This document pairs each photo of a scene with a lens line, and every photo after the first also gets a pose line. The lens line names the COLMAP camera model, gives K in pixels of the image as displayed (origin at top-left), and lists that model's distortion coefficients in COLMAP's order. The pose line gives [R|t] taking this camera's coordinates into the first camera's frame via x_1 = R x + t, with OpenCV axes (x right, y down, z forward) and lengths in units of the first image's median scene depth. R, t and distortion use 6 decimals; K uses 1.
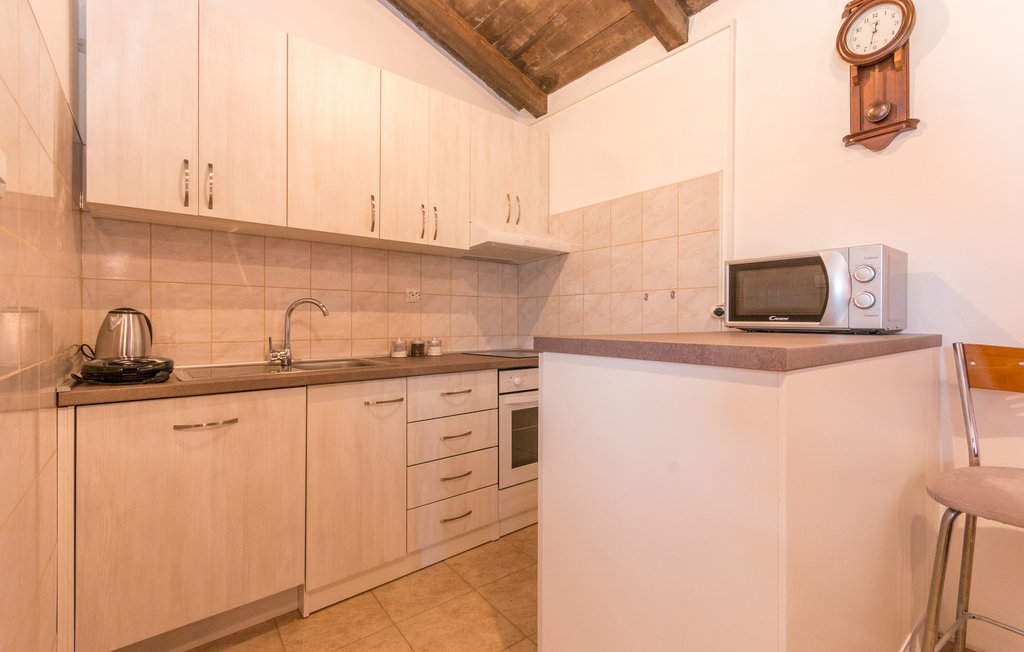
lens RADIAL K [[416.1, 0, 488.9], [0, 416.1, 332.6], [0, 0, 1]] dist [0.002589, 0.000117]
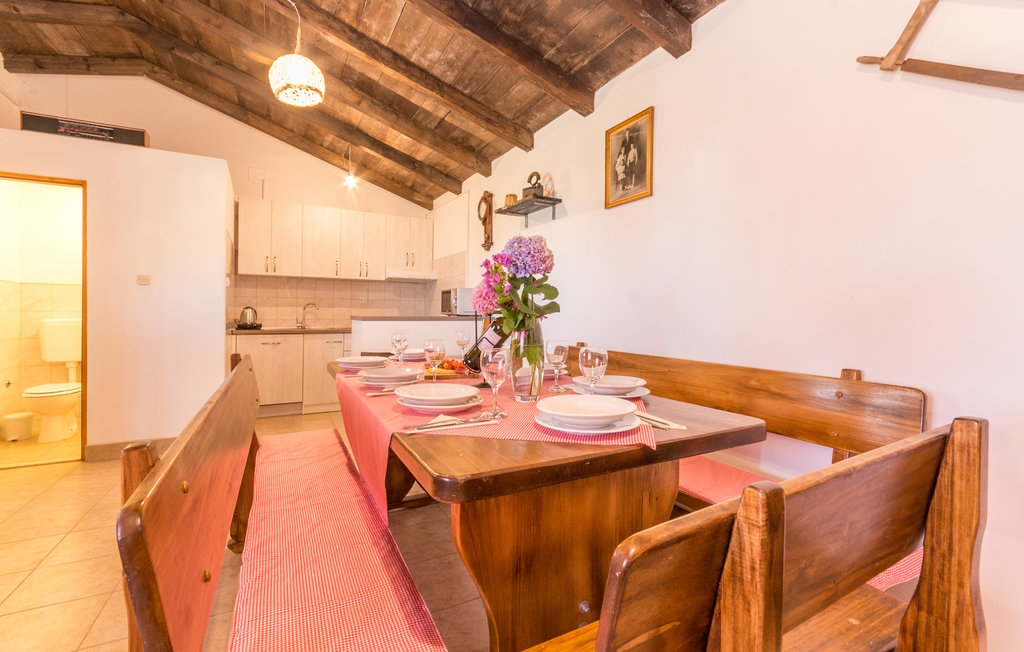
lens RADIAL K [[445.9, 0, 517.3], [0, 445.9, 328.7], [0, 0, 1]] dist [0.004662, -0.000426]
pose [[0.985164, 0.010012, -0.171321, 1.343744], [-0.009733, 0.999950, 0.002468, 0.061017], [0.171337, -0.000764, 0.985212, -1.555243]]
